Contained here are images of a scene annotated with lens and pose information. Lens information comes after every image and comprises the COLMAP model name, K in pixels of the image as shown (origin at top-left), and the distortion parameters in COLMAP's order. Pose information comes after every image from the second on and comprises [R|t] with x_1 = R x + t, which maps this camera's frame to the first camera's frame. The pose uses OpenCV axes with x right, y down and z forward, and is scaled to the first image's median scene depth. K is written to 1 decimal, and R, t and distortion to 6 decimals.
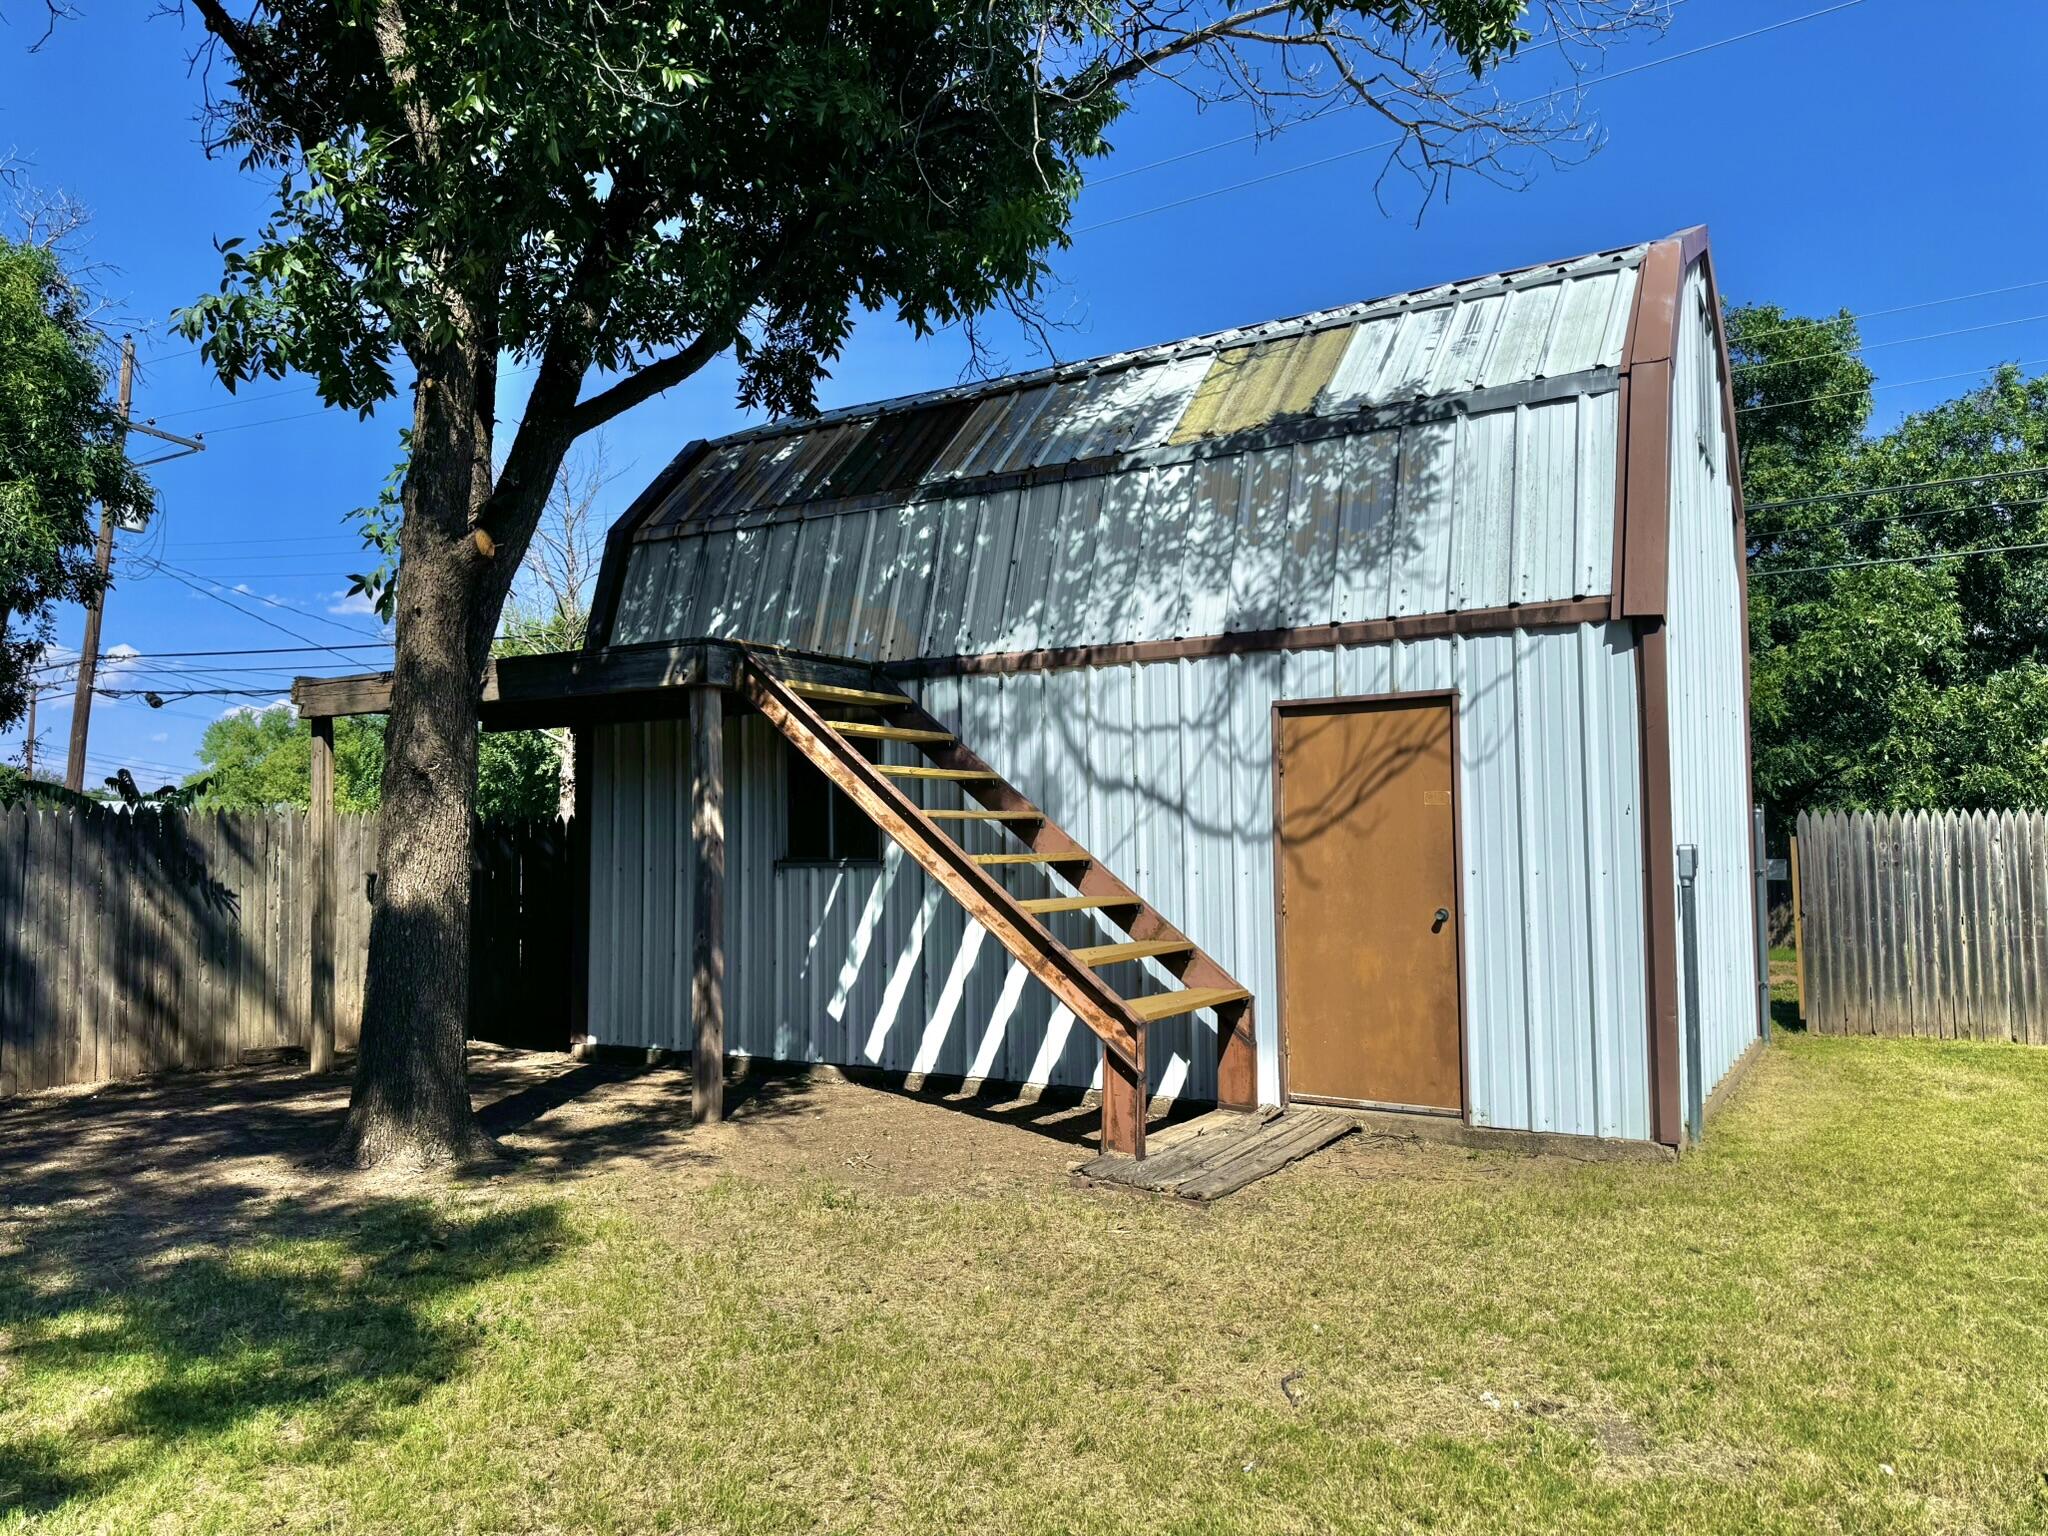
lens RADIAL K [[1400.4, 0, 1022.5], [0, 1400.4, 838.7], [0, 0, 1]] dist [0.050761, -0.065297]
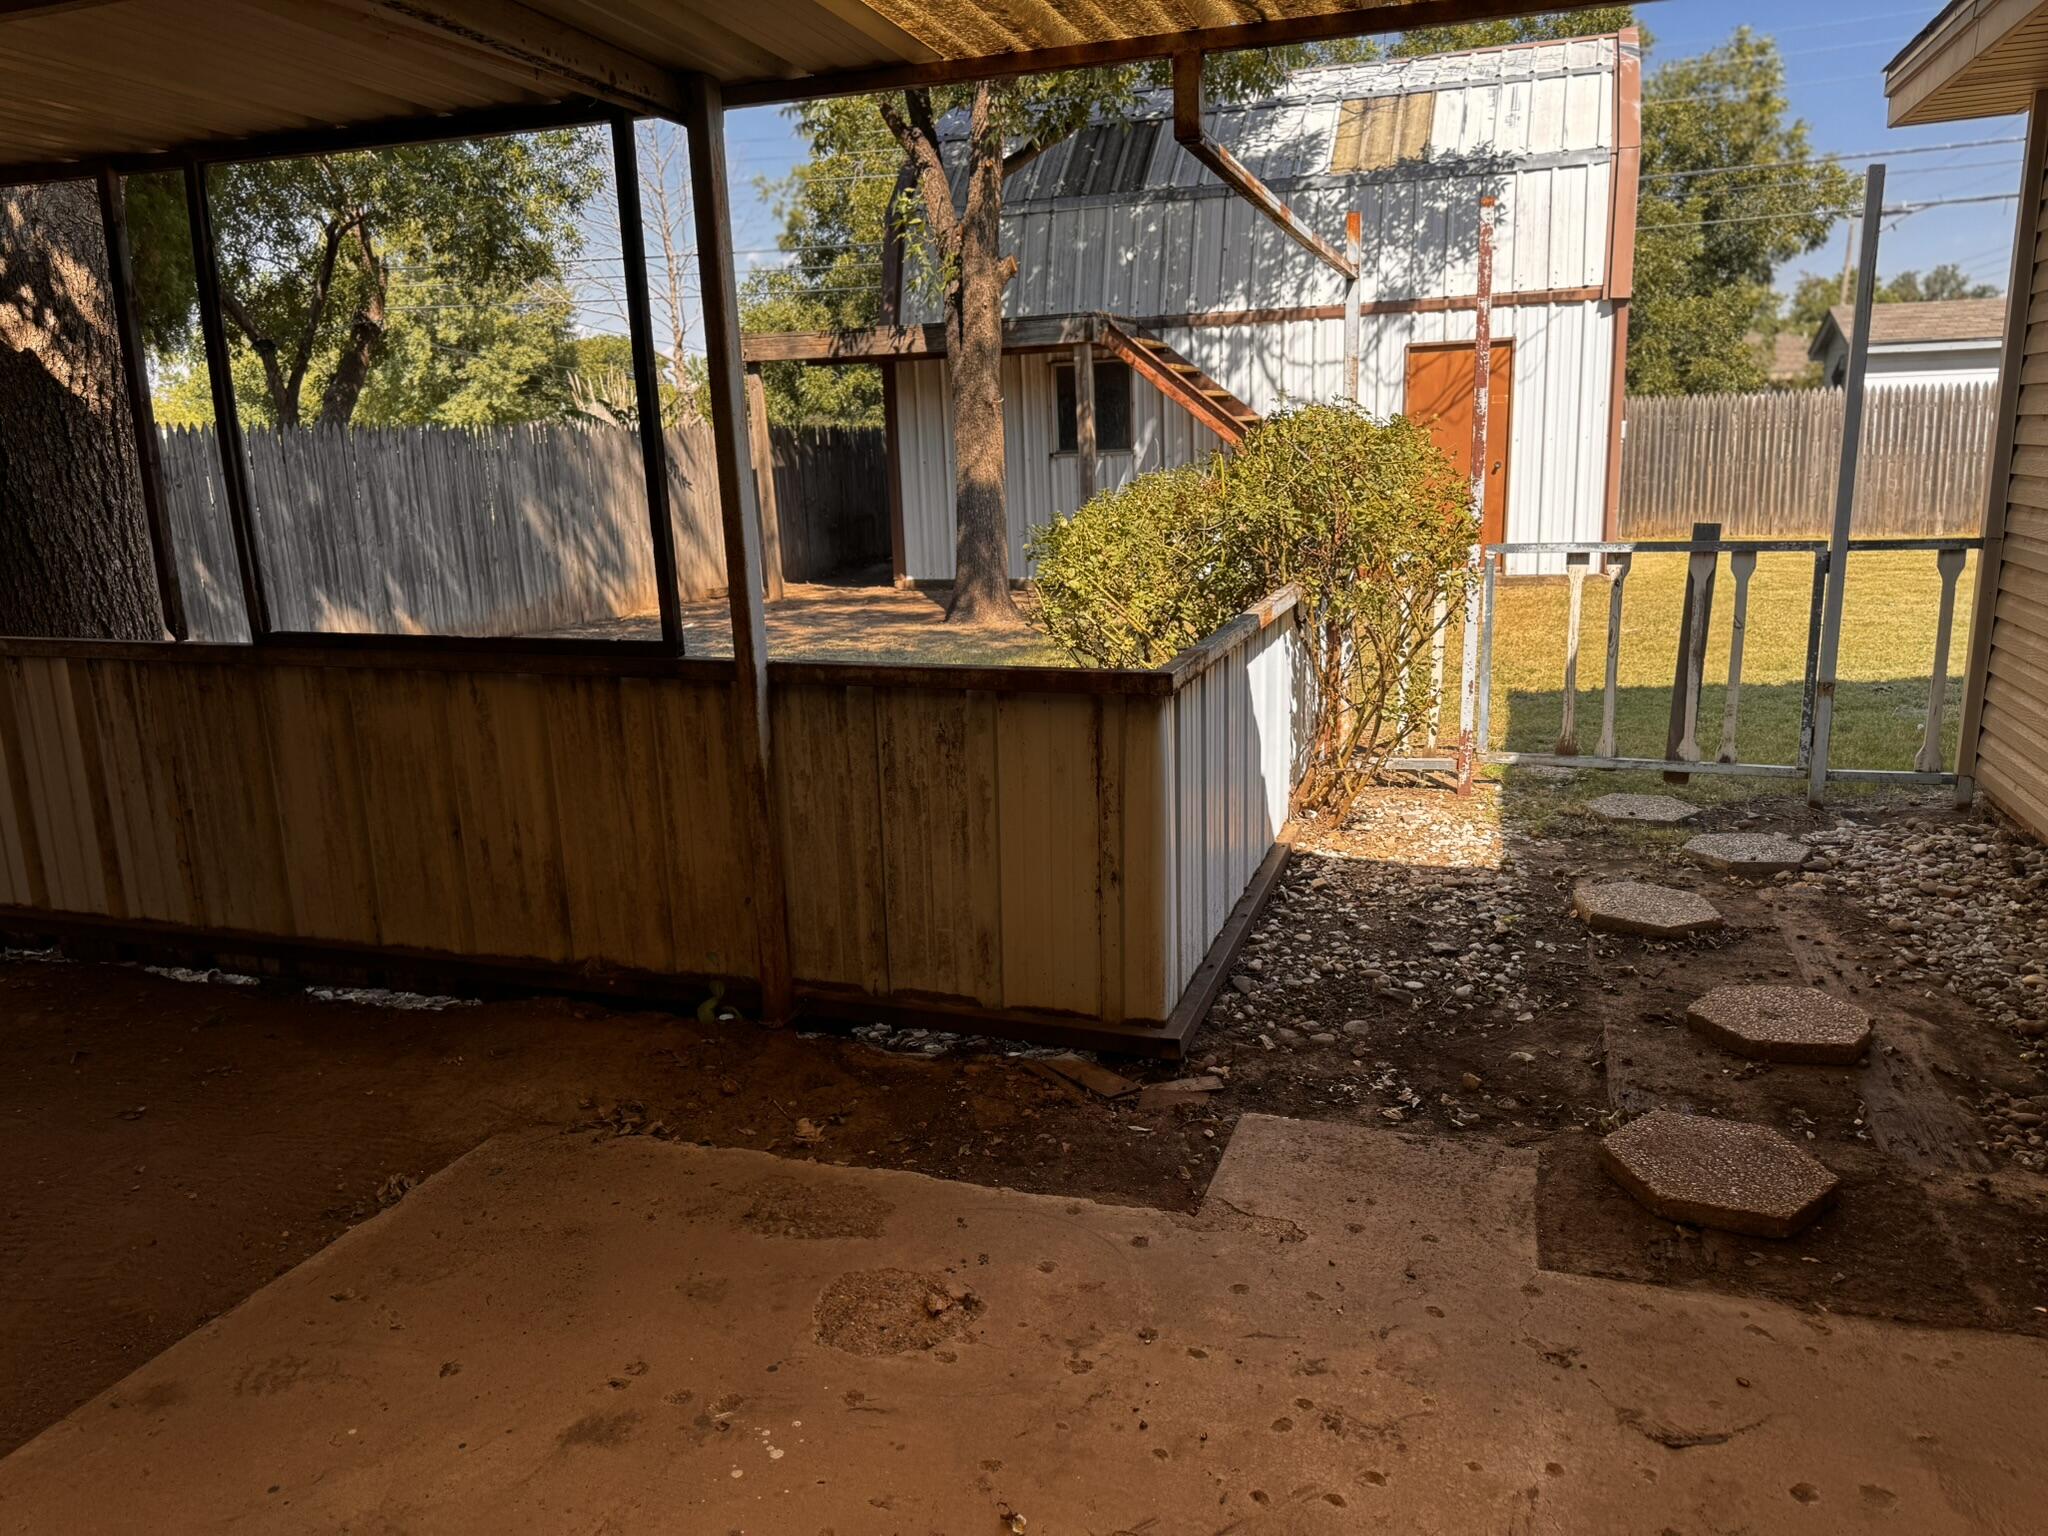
lens RADIAL K [[1400.4, 0, 1022.5], [0, 1400.4, 838.7], [0, 0, 1]] dist [0.050761, -0.065297]
pose [[0.978236, -0.088642, 0.187610, -0.638883], [0.034098, 0.960540, 0.276044, -0.006015], [-0.204676, -0.263639, 0.942657, -0.692442]]
